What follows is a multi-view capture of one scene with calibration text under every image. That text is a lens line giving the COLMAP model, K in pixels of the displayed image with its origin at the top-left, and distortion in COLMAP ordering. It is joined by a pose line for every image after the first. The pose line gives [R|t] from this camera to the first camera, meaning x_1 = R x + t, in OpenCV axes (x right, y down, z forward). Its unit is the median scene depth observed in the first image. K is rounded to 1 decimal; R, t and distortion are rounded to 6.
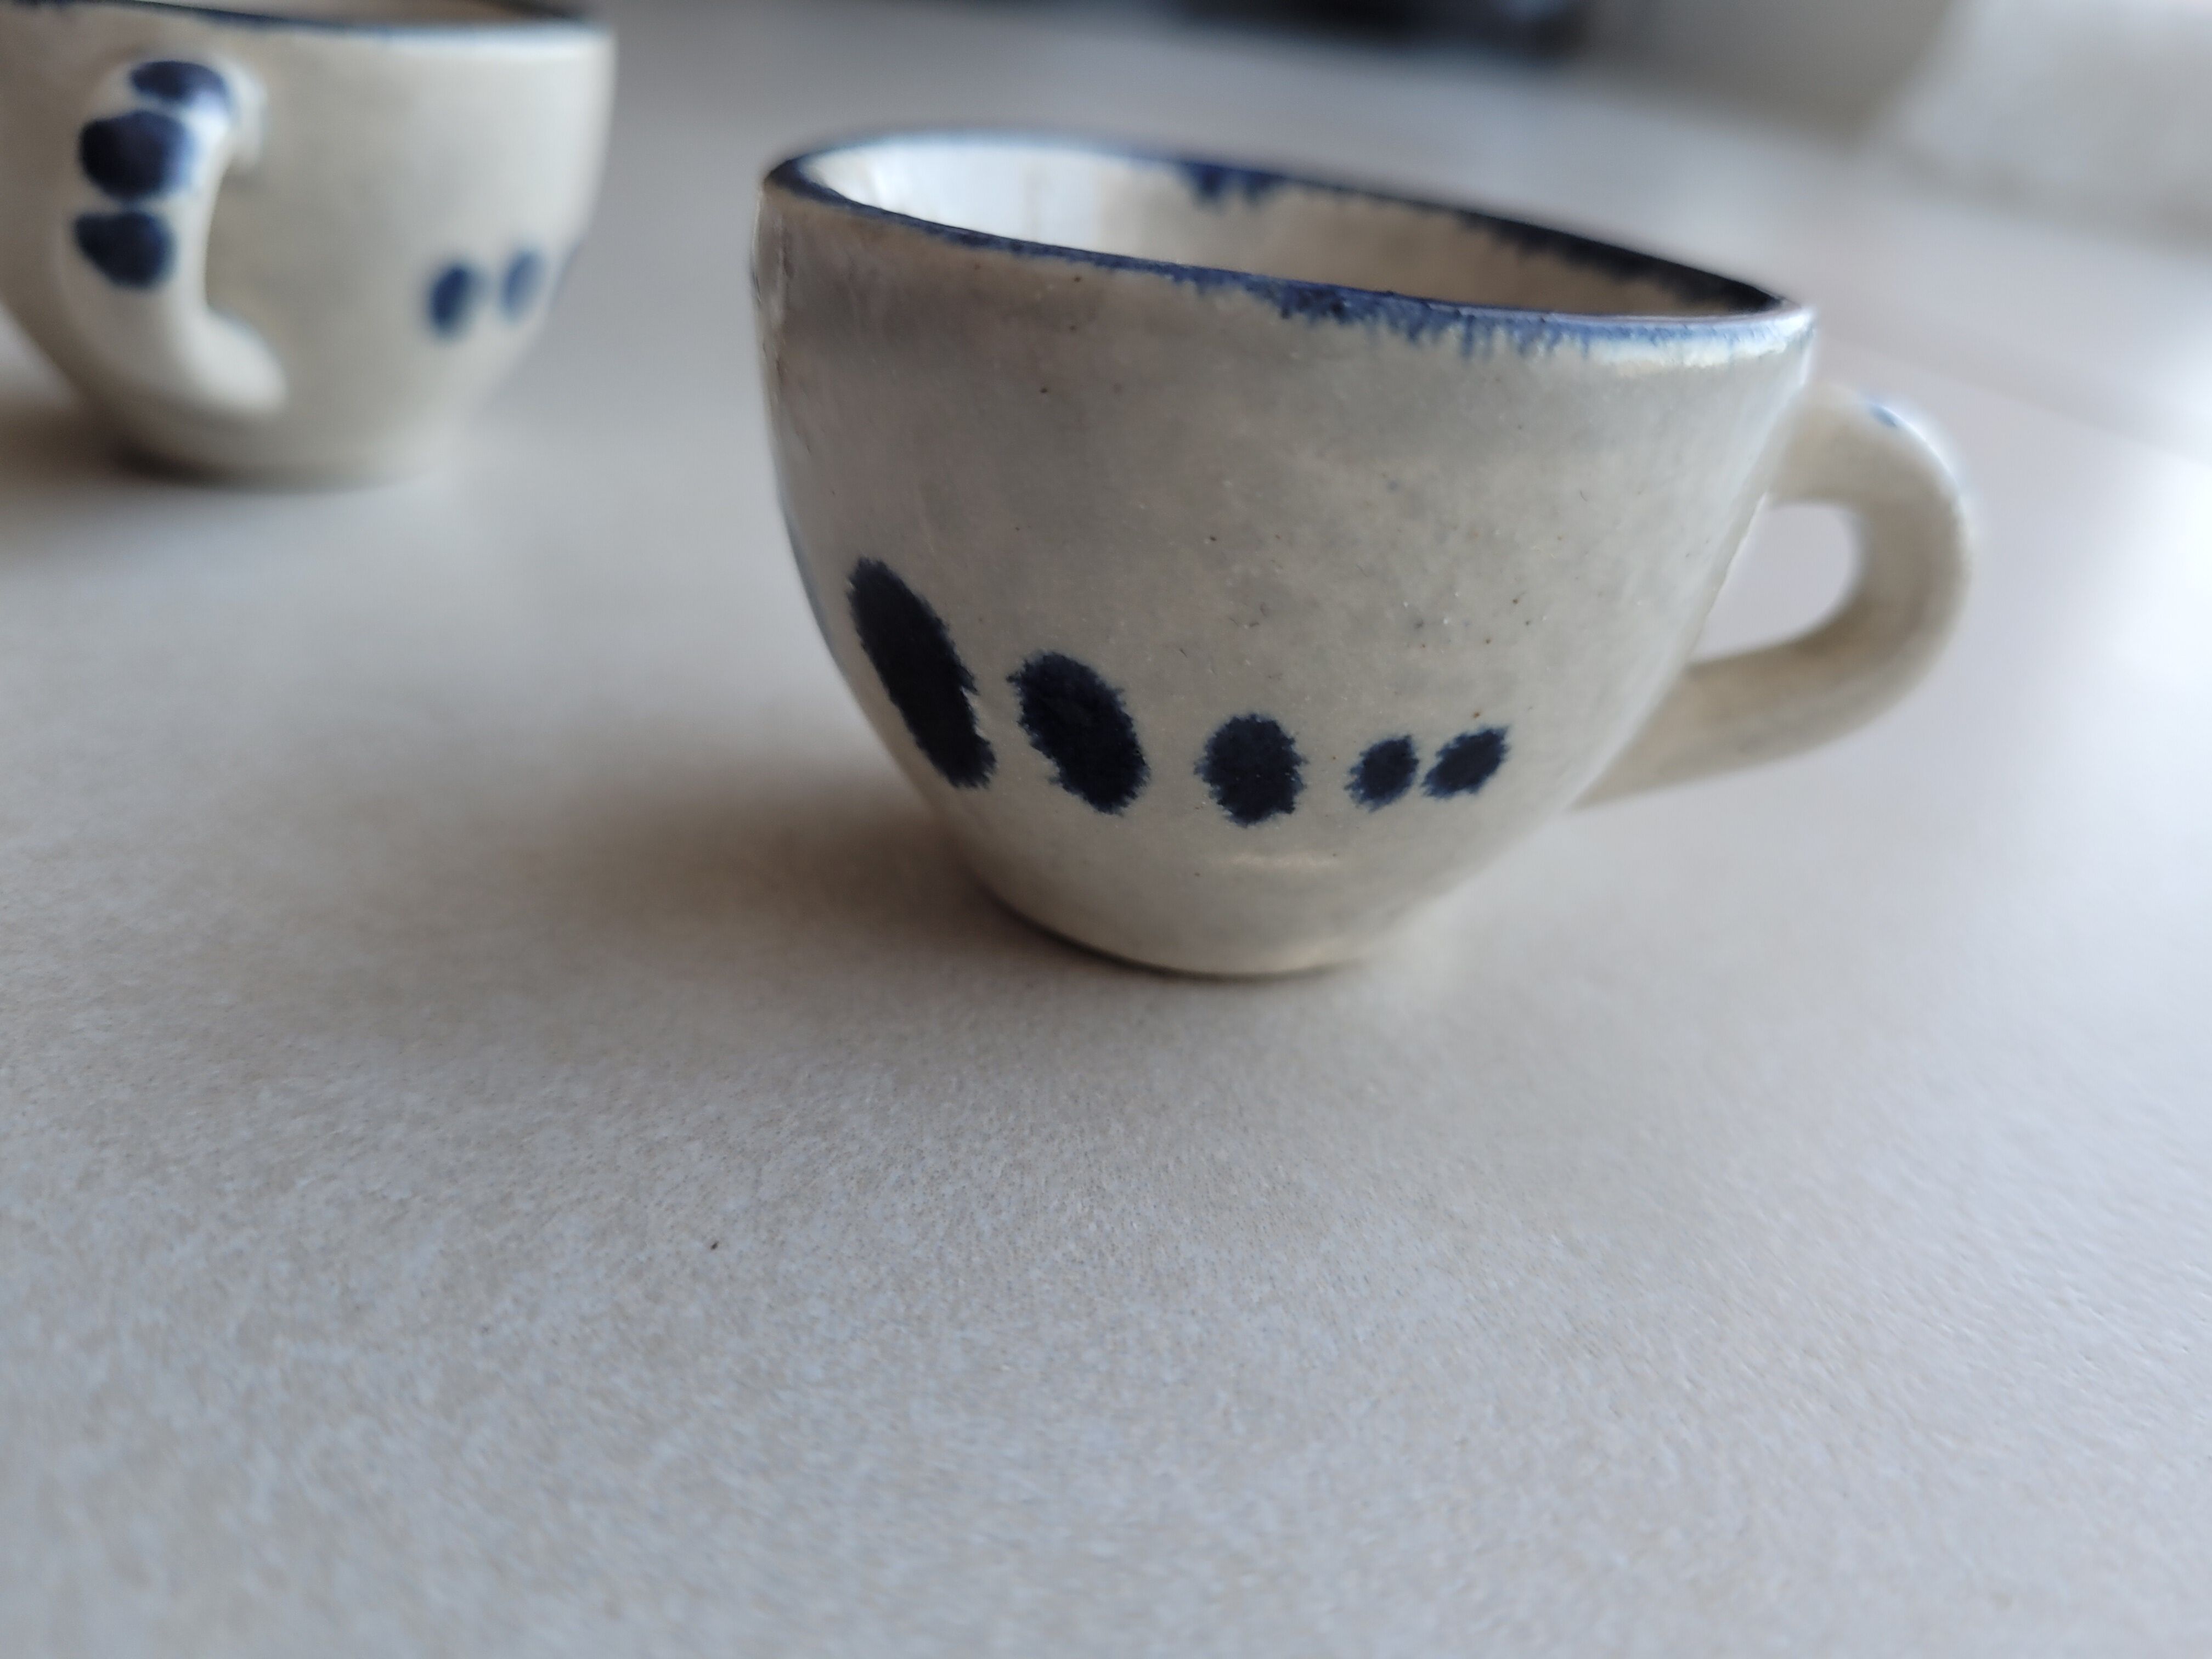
lens RADIAL K [[1638.4, 0, 1106.0], [0, 1638.4, 829.5], [0, 0, 1]] dist [-0.070141, 0.003395]
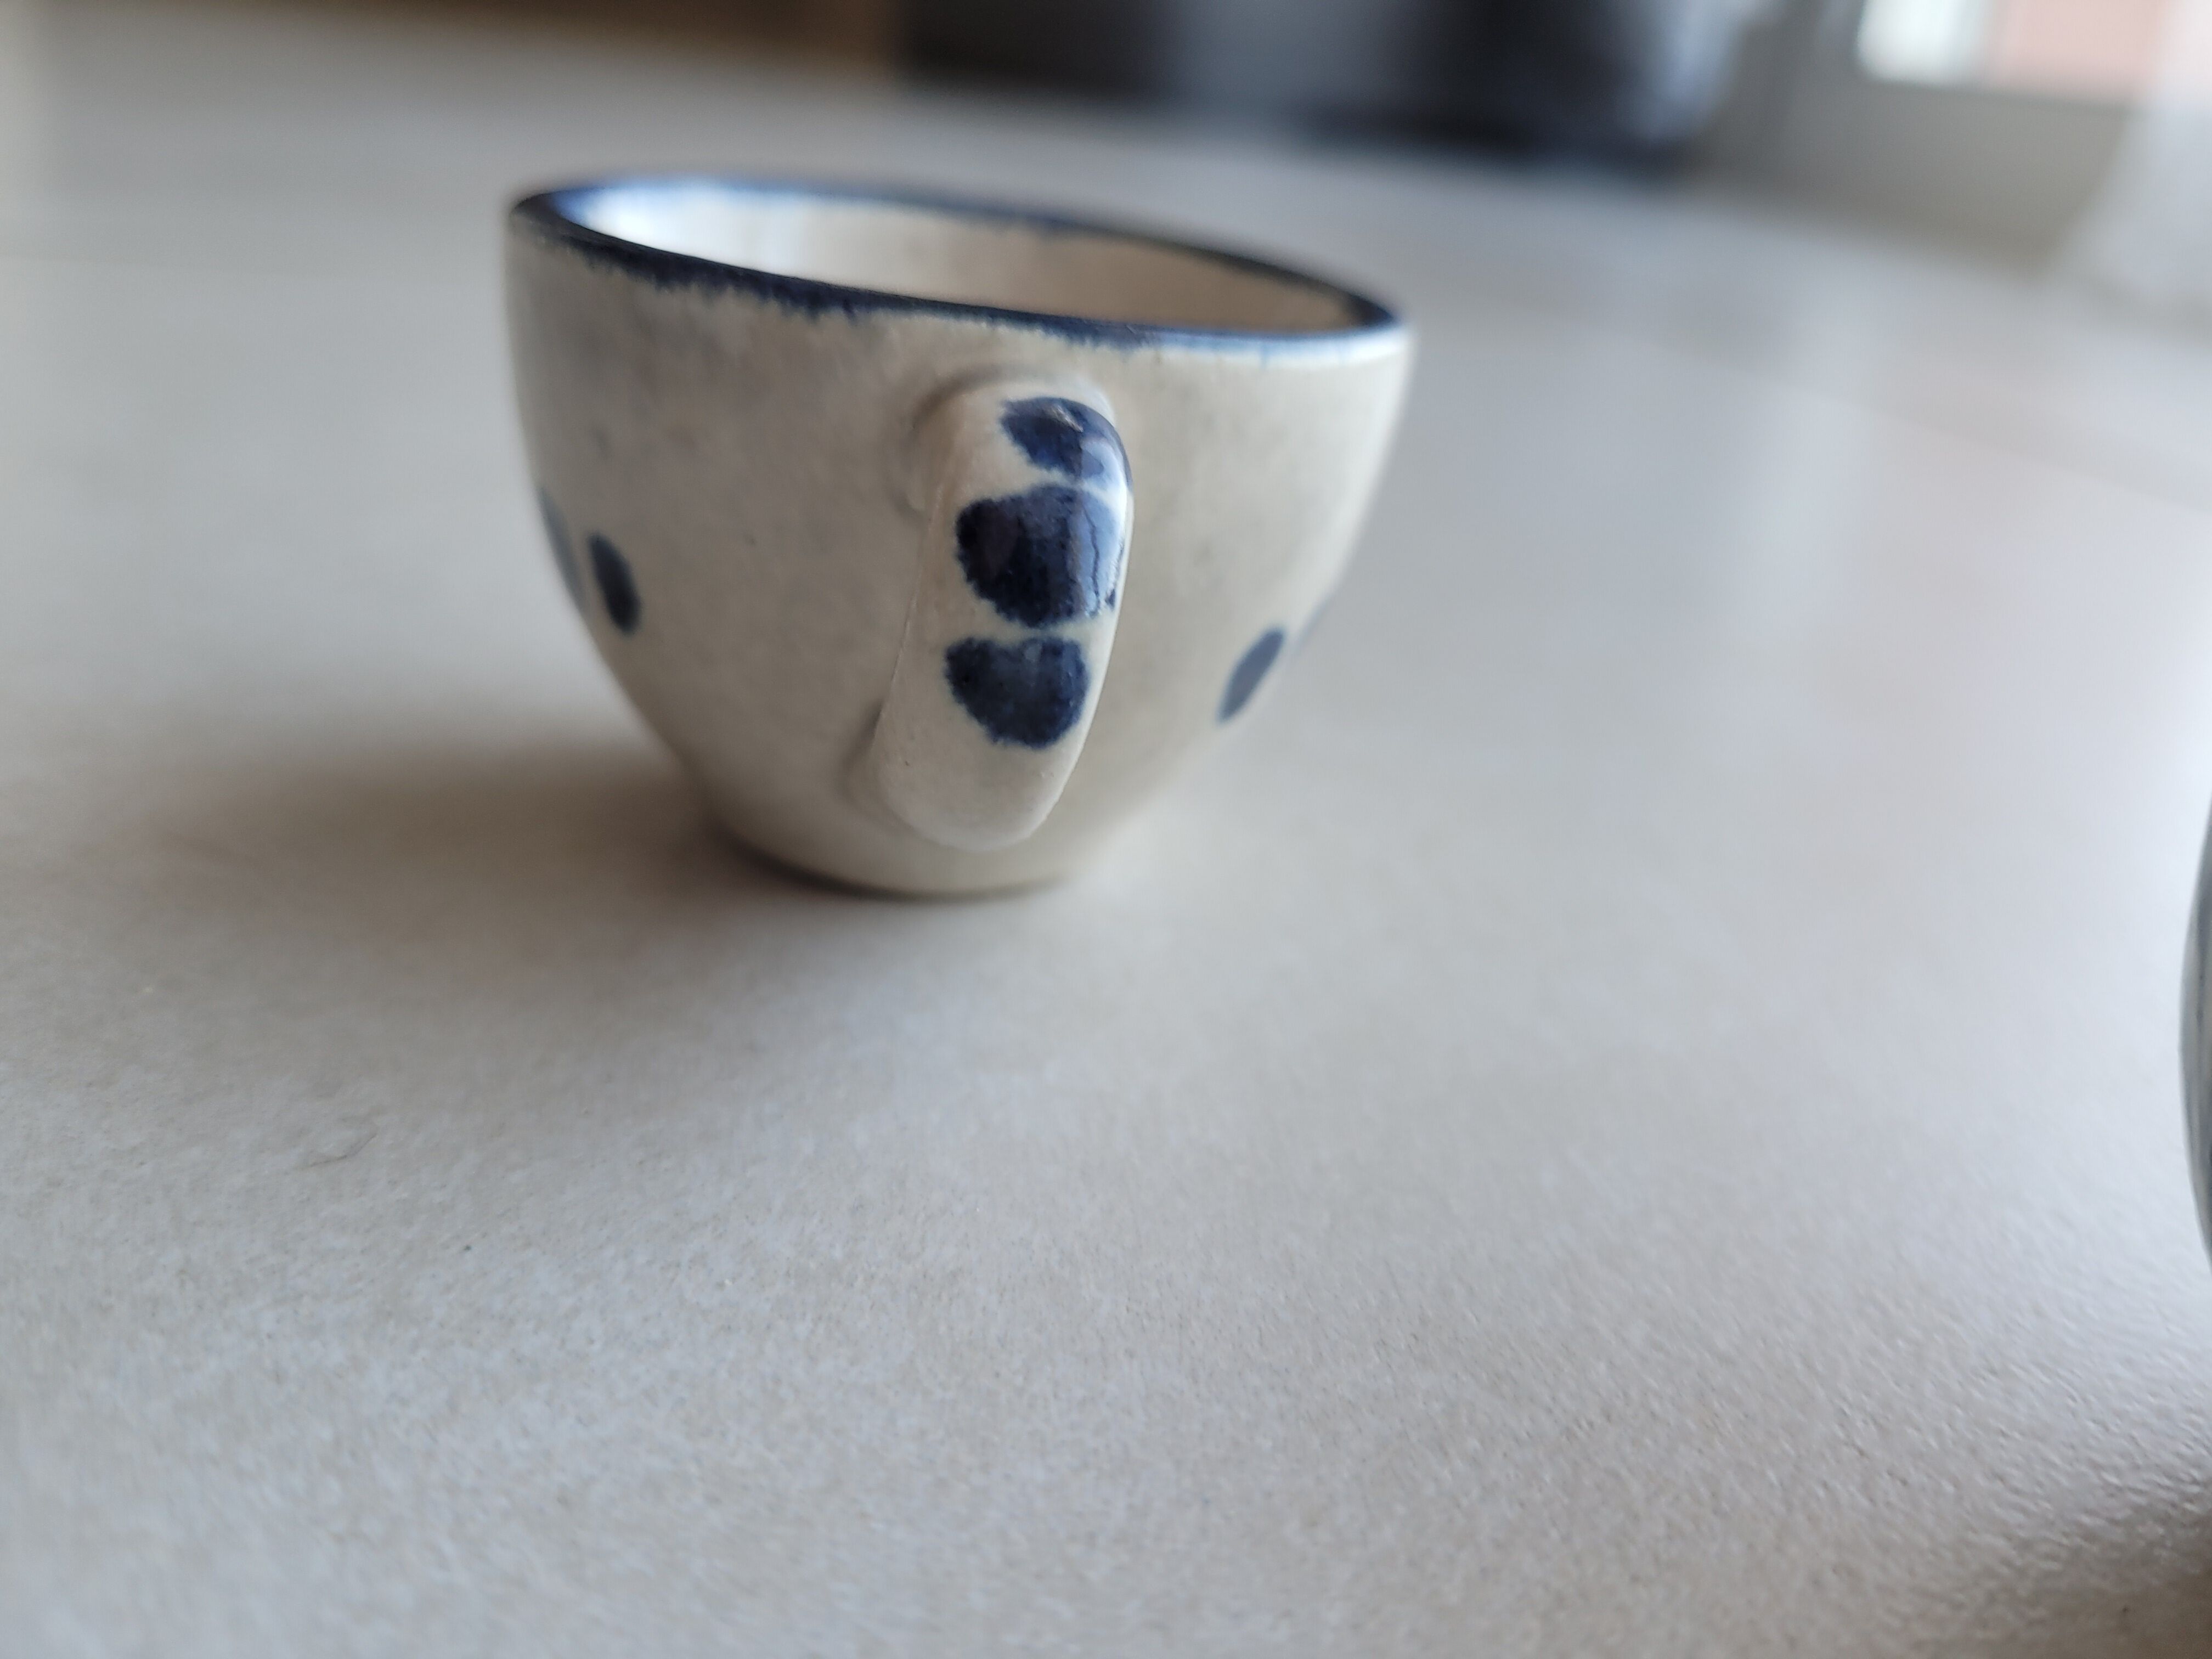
lens RADIAL K [[1638.4, 0, 1106.0], [0, 1638.4, 829.5], [0, 0, 1]] dist [-0.070141, 0.003395]
pose [[0.999853, -0.003656, 0.016746, -0.775822], [0.004294, 0.999259, -0.038248, -0.363494], [-0.016594, 0.038314, 0.999128, 0.383282]]
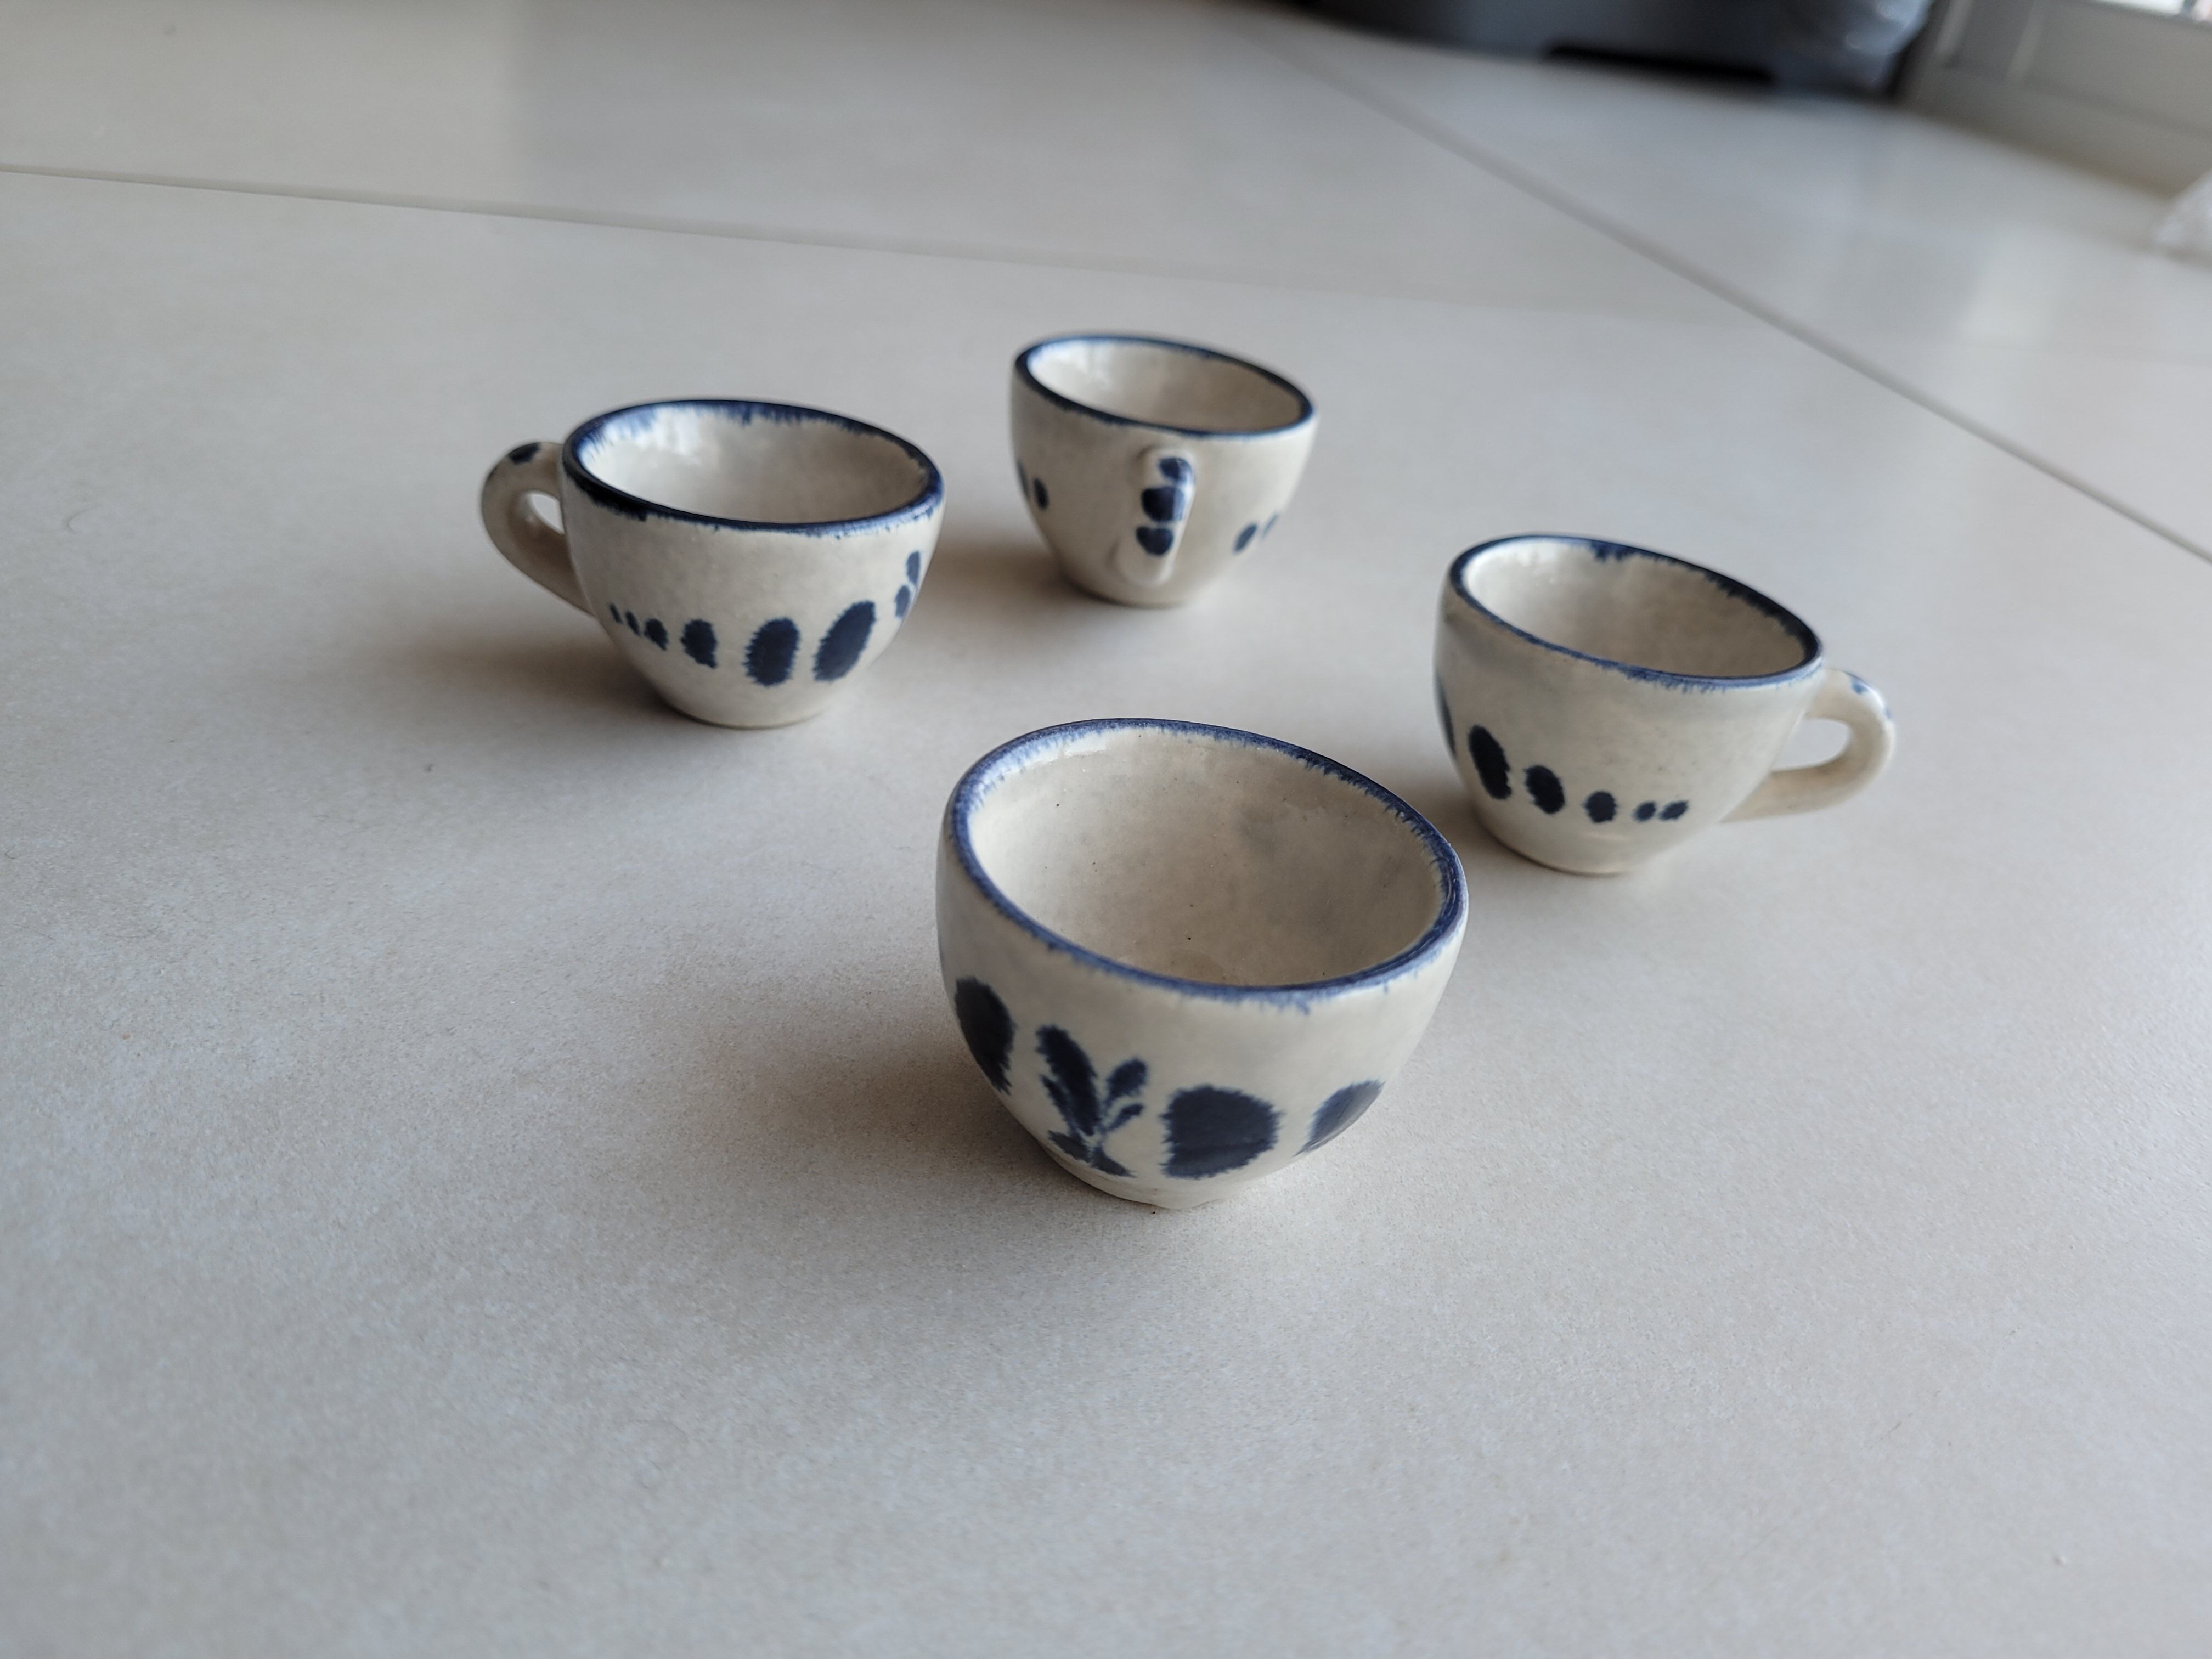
lens RADIAL K [[1638.4, 0, 1106.0], [0, 1638.4, 829.5], [0, 0, 1]] dist [-0.070141, 0.003395]
pose [[0.983294, 0.097245, -0.153873, -0.334104], [-0.084597, 0.992633, 0.086733, -0.173069], [0.161174, -0.072267, 0.984277, -2.057857]]
